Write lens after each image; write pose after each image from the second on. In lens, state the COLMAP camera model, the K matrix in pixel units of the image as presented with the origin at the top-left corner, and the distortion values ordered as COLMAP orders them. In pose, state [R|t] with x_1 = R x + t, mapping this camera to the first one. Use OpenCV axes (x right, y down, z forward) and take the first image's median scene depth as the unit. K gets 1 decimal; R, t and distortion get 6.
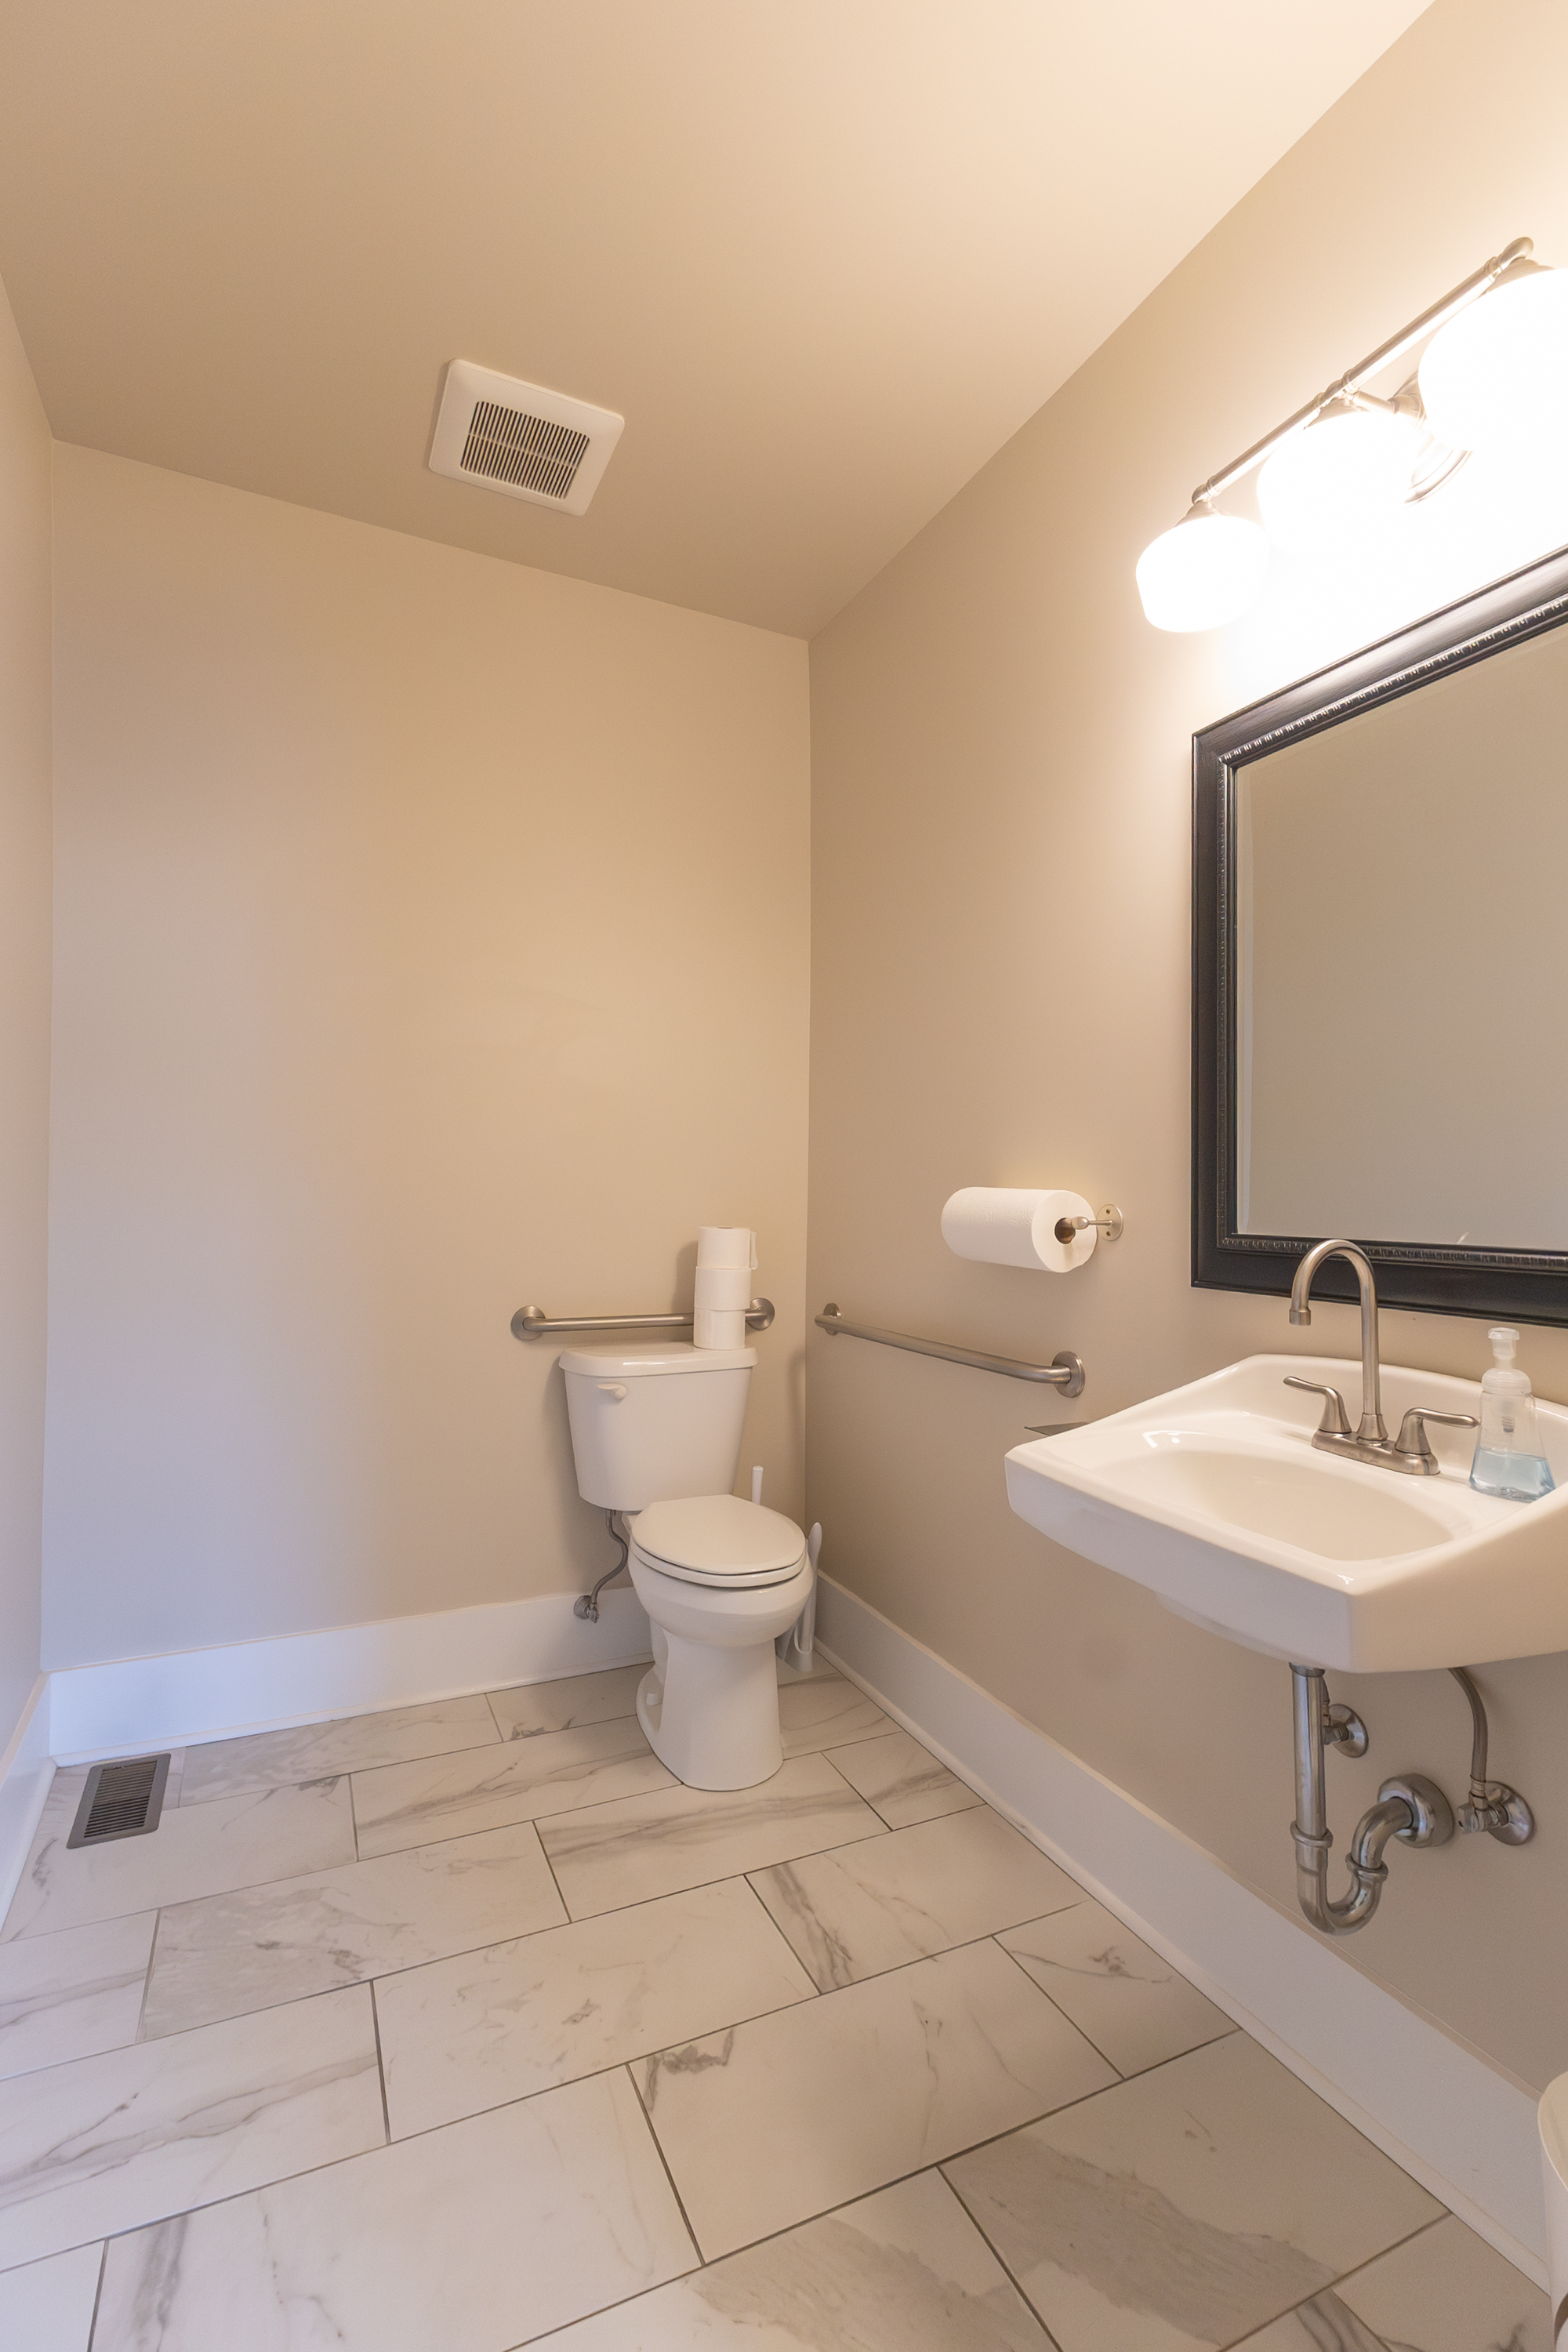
lens RADIAL K [[1086.3, 0, 792.8], [0, 1086.3, 1169.7], [0, 0, 1]] dist [0.033464, -0.005791]
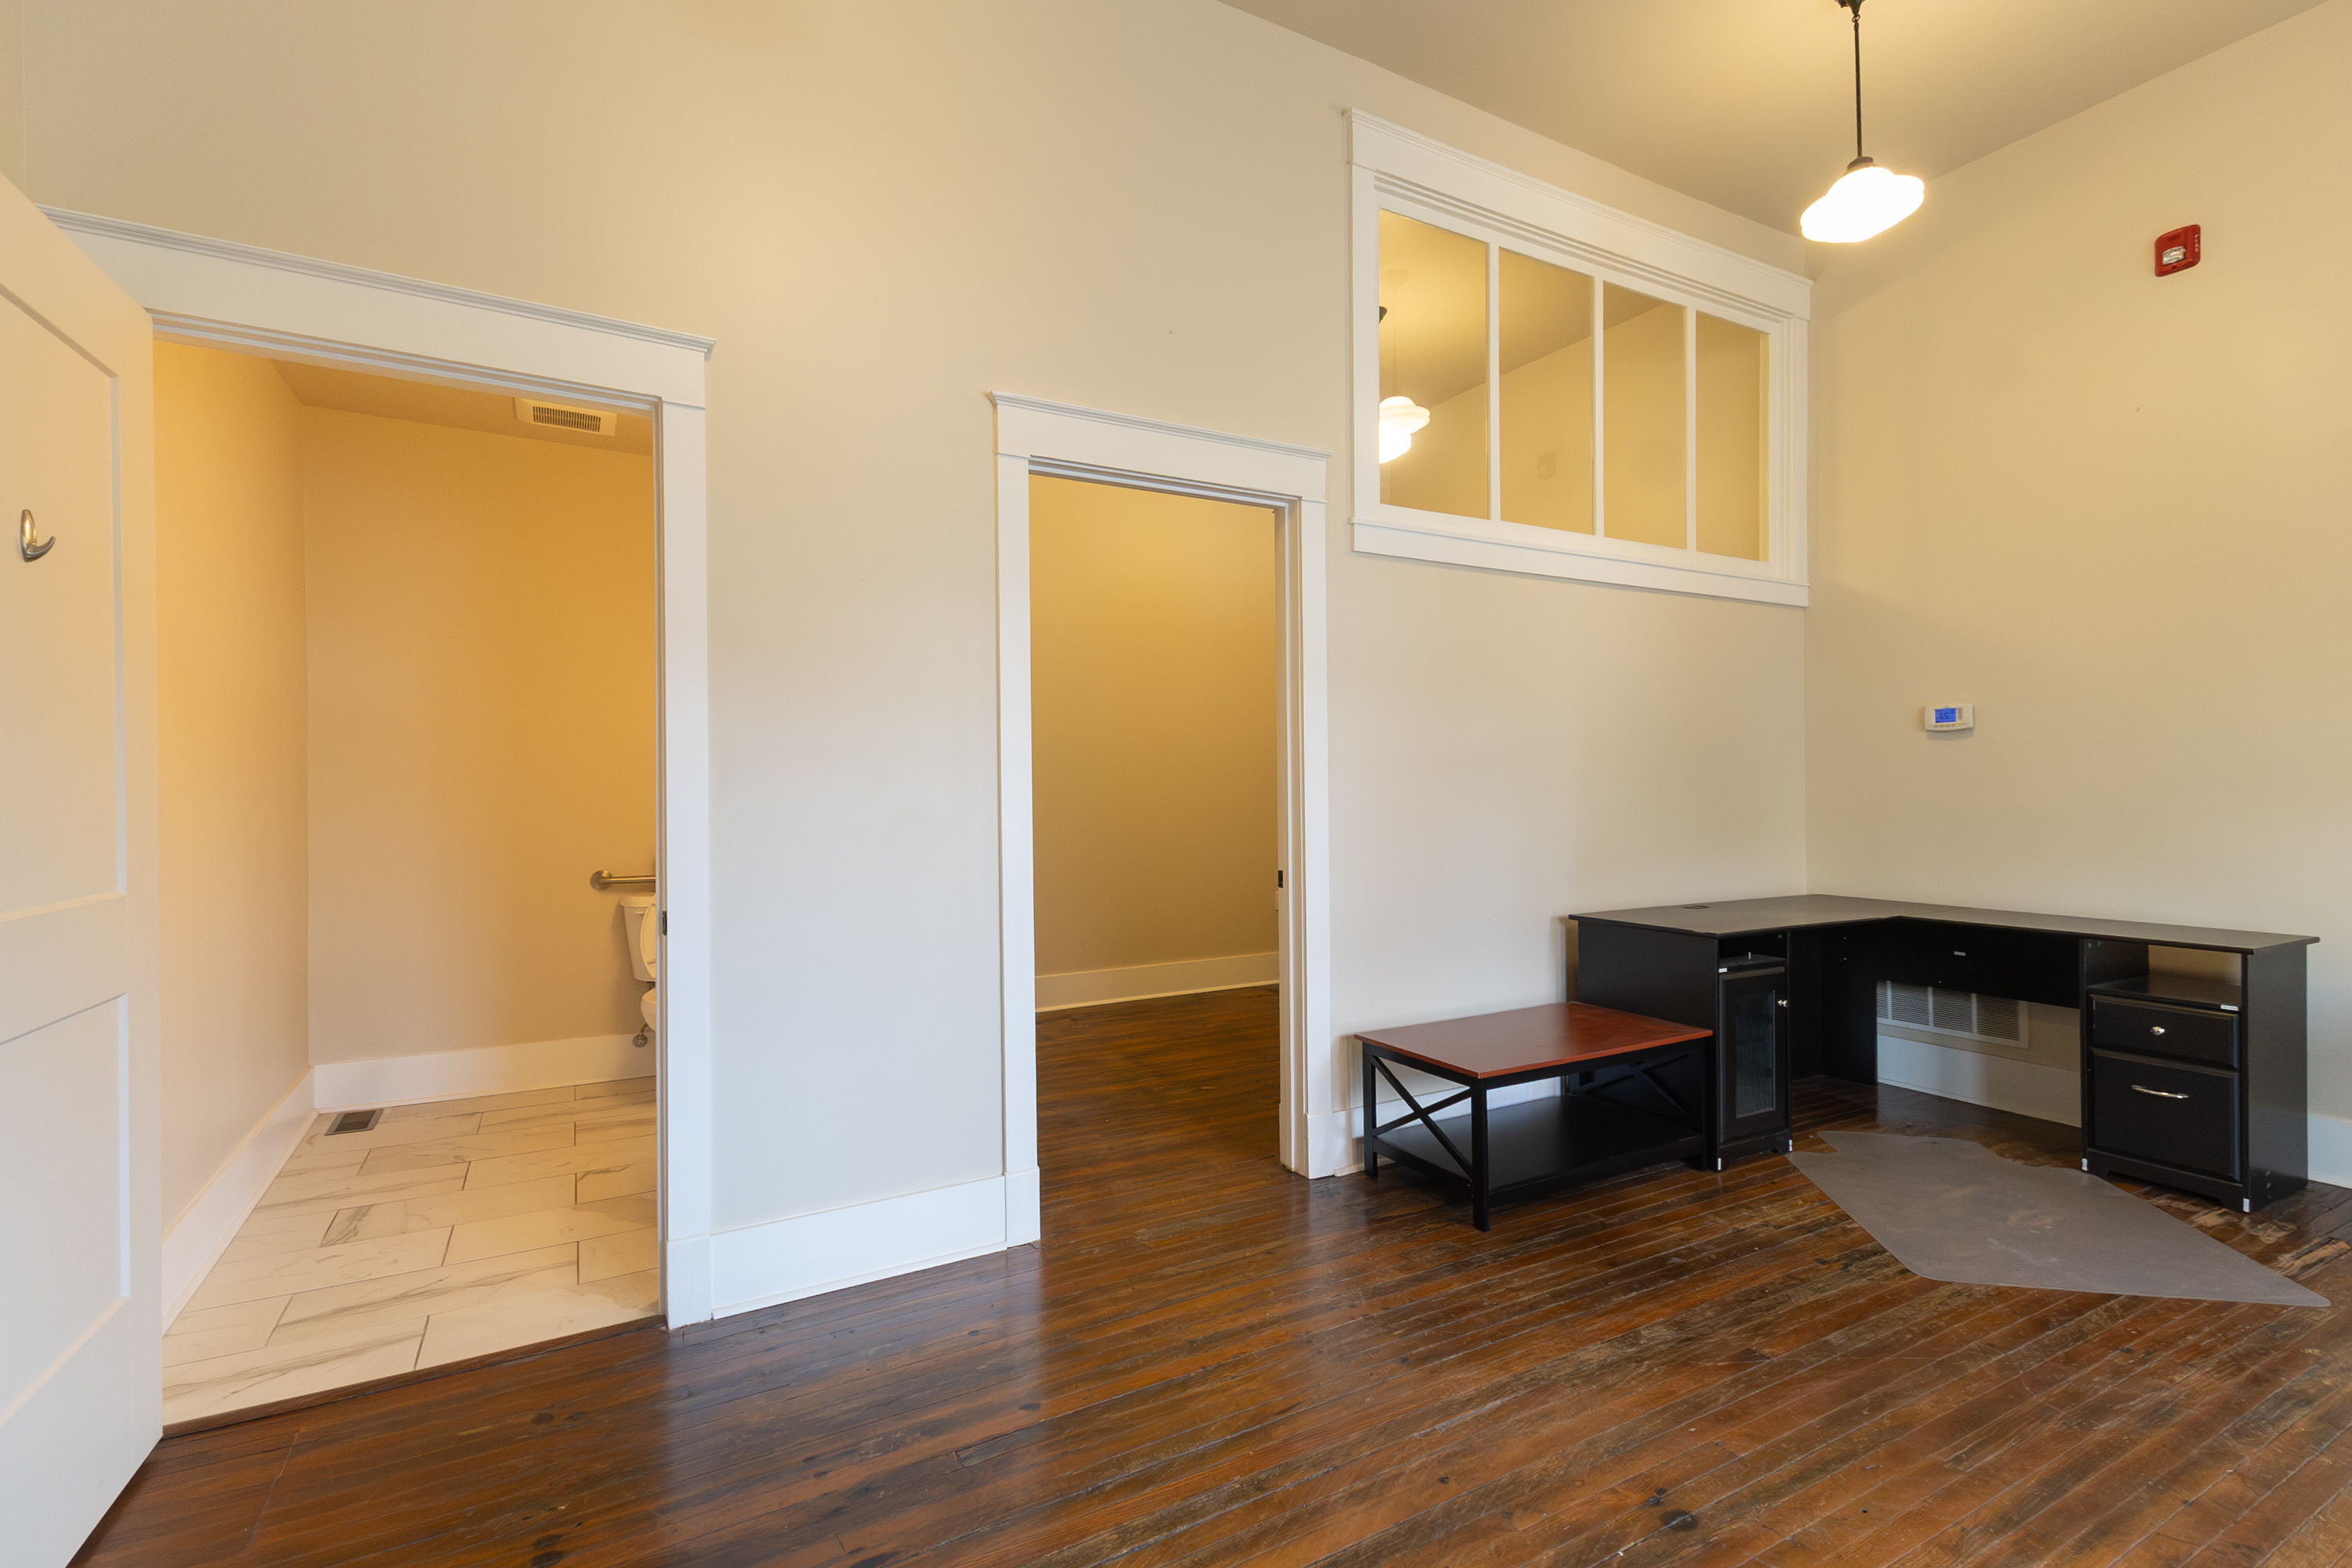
lens RADIAL K [[1086.3, 0, 1218.8], [0, 1086.3, 790.3], [0, 0, 1]] dist [0.033464, -0.005791]
pose [[0.996124, -0.007300, 0.087651, 0.741529], [0.005365, 0.999737, 0.022293, -0.049360], [-0.087791, -0.021736, 0.995902, -1.063359]]
